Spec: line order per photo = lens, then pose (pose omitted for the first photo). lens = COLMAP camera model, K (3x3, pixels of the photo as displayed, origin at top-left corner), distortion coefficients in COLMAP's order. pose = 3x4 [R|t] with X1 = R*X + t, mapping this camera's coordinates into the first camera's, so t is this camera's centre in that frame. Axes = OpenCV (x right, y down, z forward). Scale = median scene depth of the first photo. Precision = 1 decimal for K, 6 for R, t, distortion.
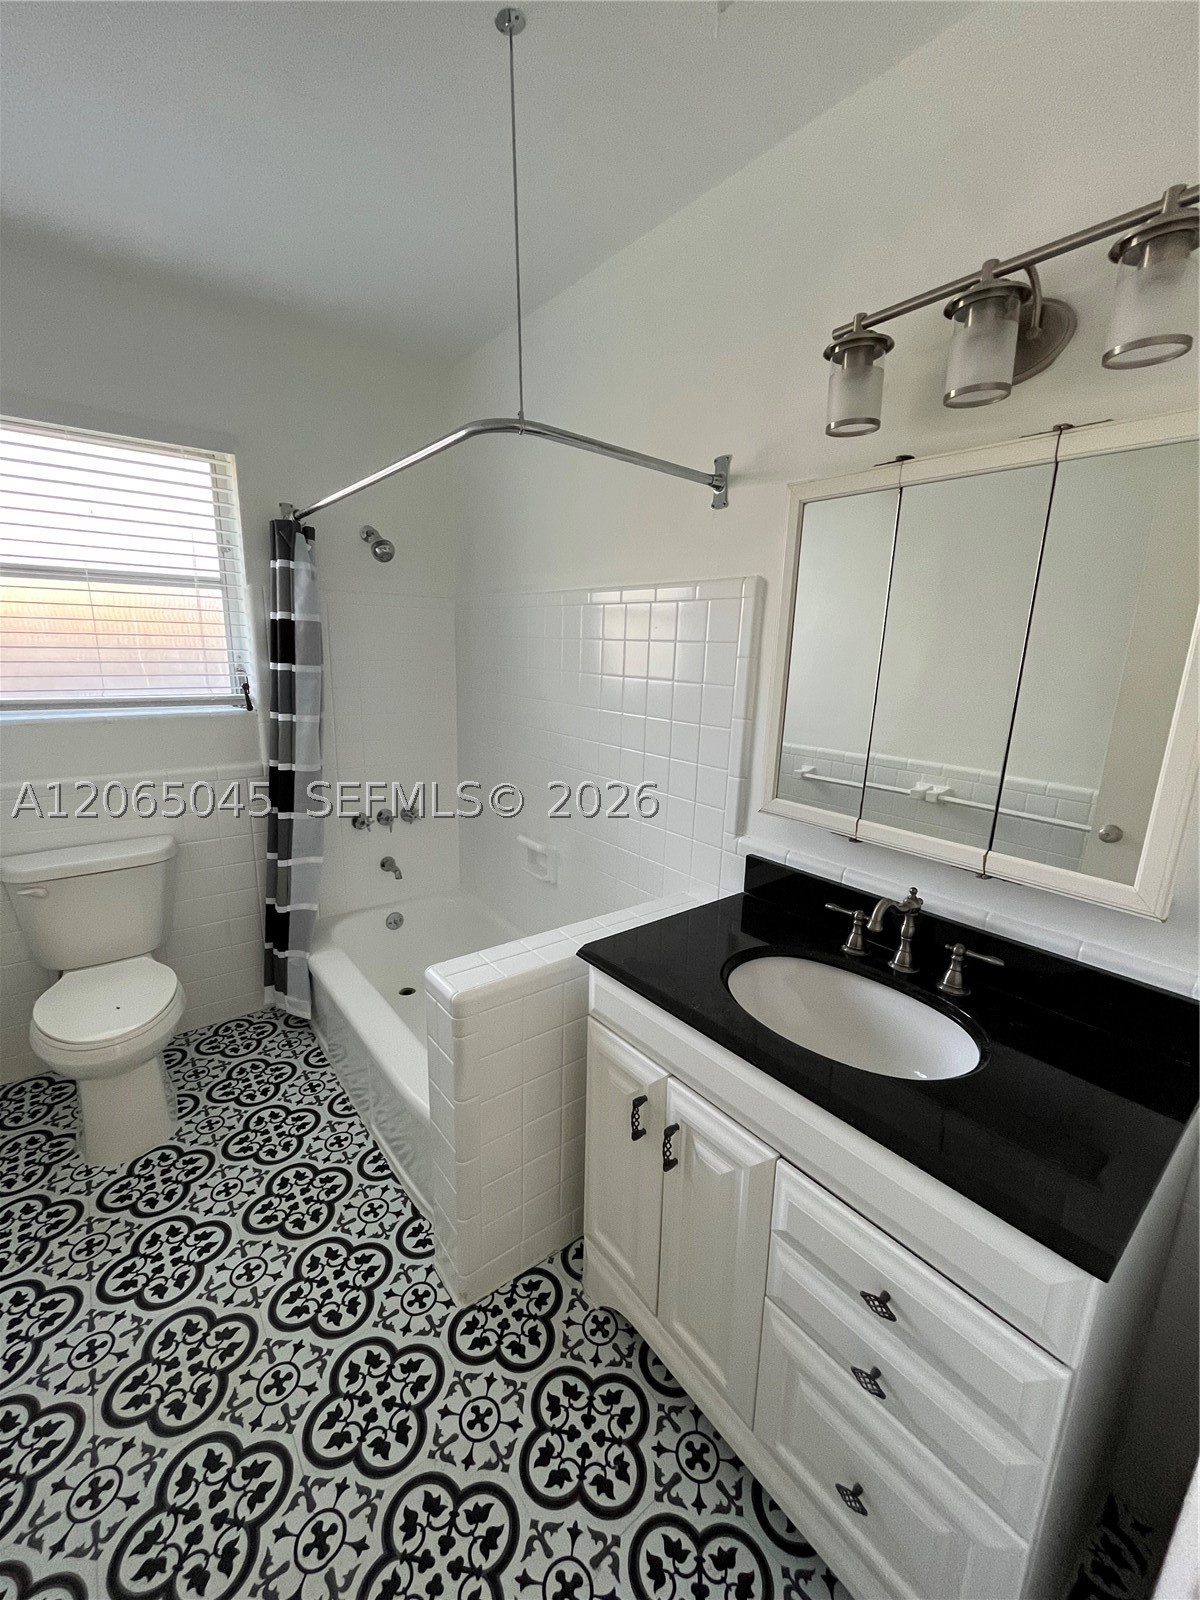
lens RADIAL K [[651.3, 0, 598.3], [0, 651.3, 796.0], [0, 0, 1]] dist [-0.001934, -0.001003]
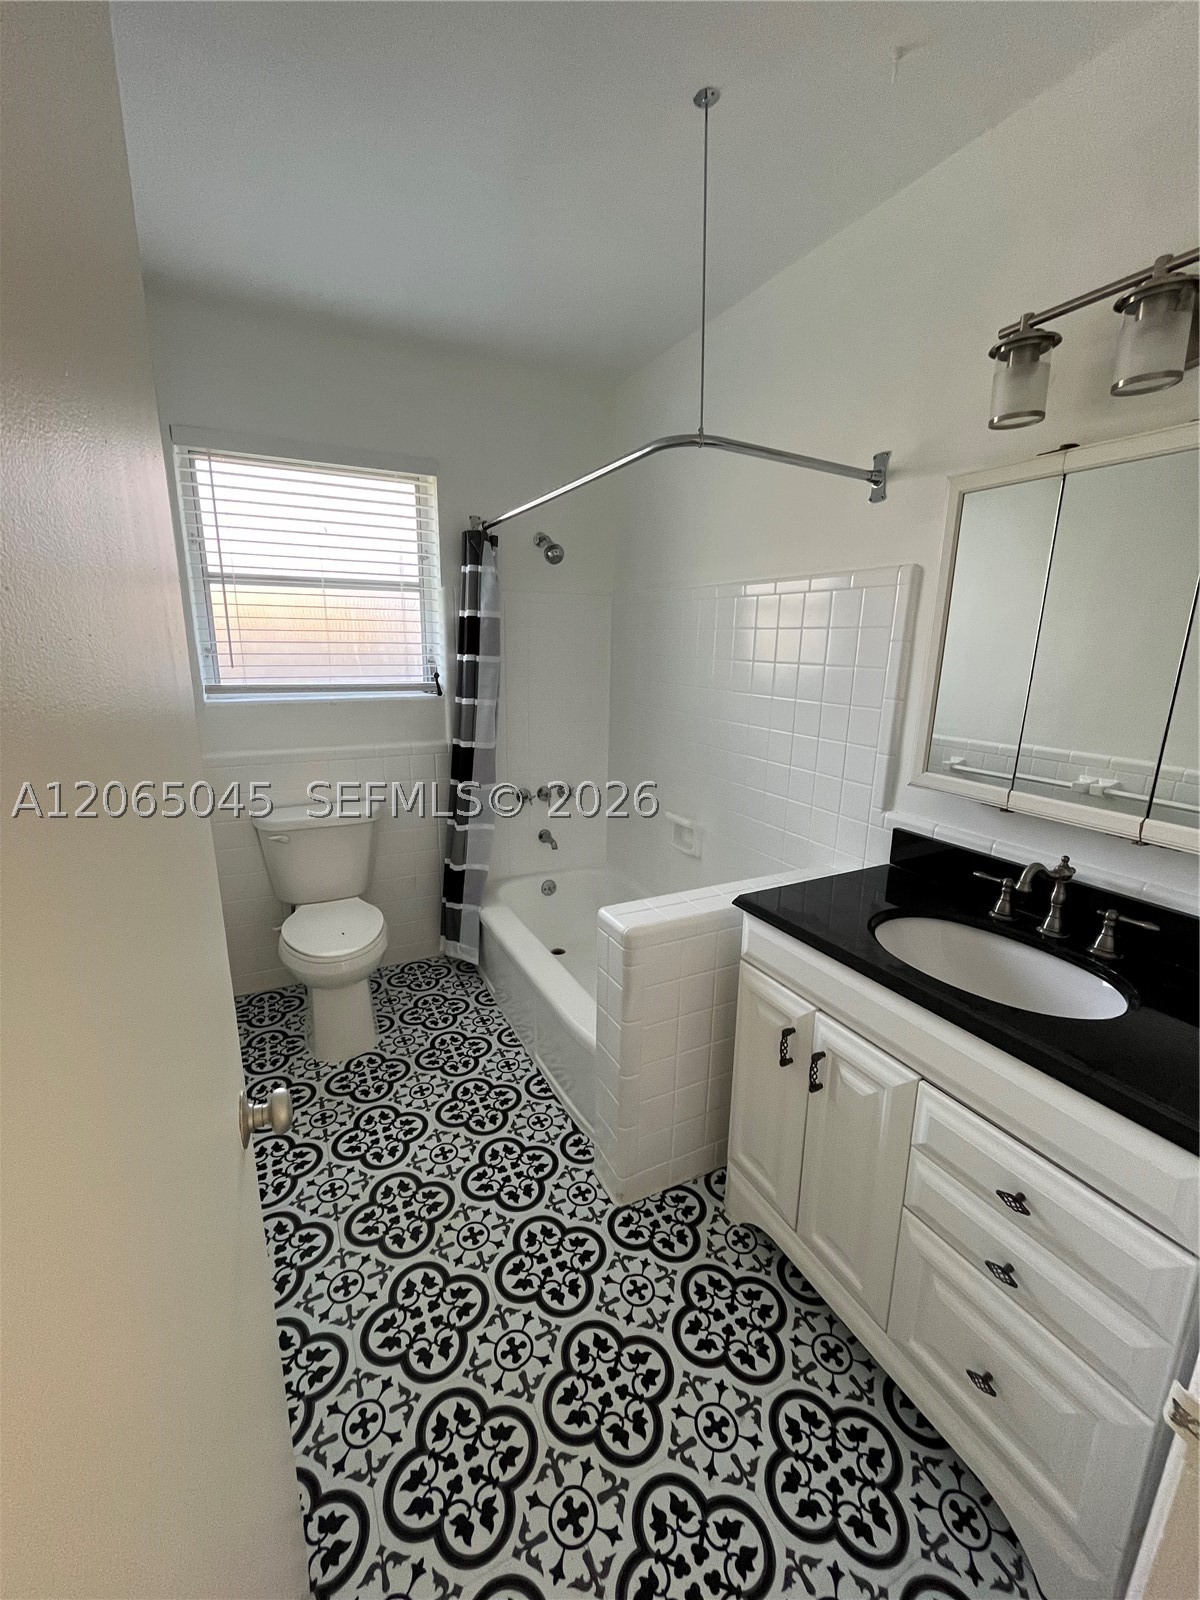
lens RADIAL K [[651.3, 0, 598.3], [0, 651.3, 796.0], [0, 0, 1]] dist [-0.001934, -0.001003]
pose [[0.981721, 0.032251, -0.187573, -0.042192], [-0.032150, 0.999477, 0.003578, 0.045761], [0.187590, 0.002517, 0.982244, -0.118045]]
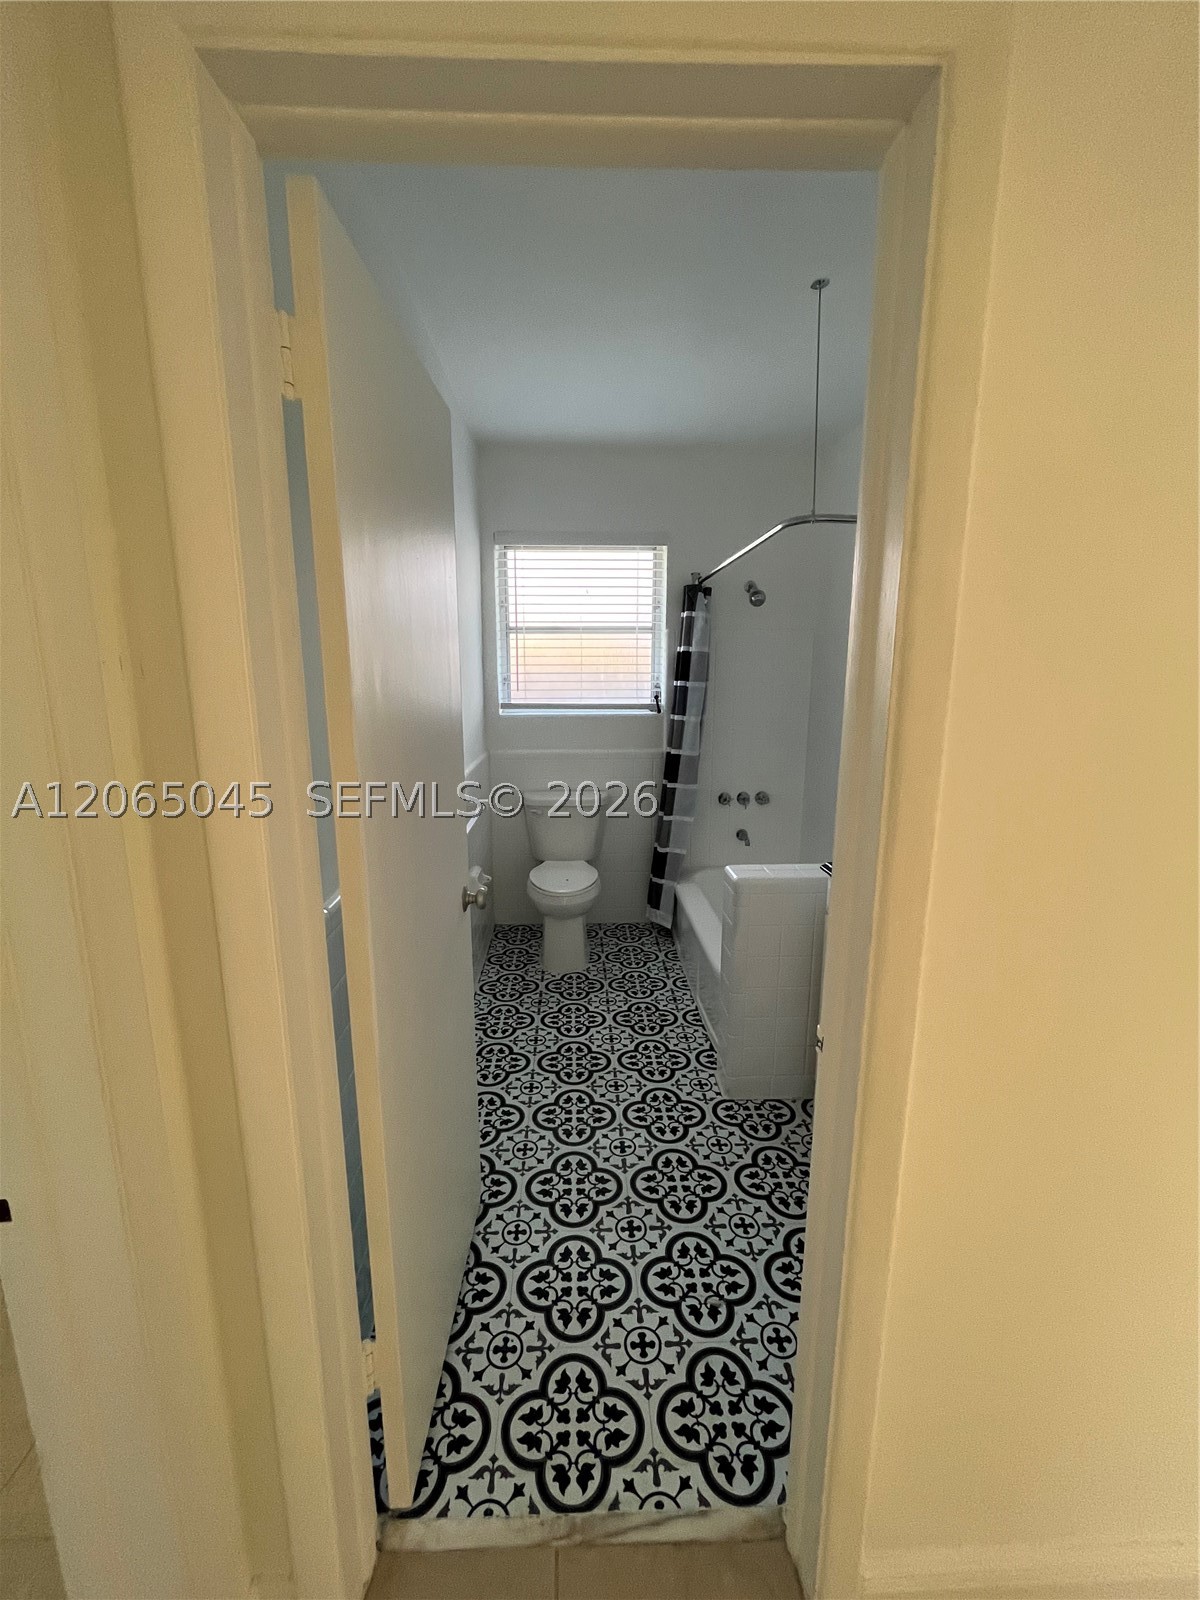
lens RADIAL K [[651.3, 0, 598.3], [0, 651.3, 796.0], [0, 0, 1]] dist [-0.001934, -0.001003]
pose [[0.813019, 0.083363, -0.576239, 0.292765], [-0.111294, 0.993699, -0.013269, 0.119689], [0.571502, 0.074920, 0.817173, -0.365285]]
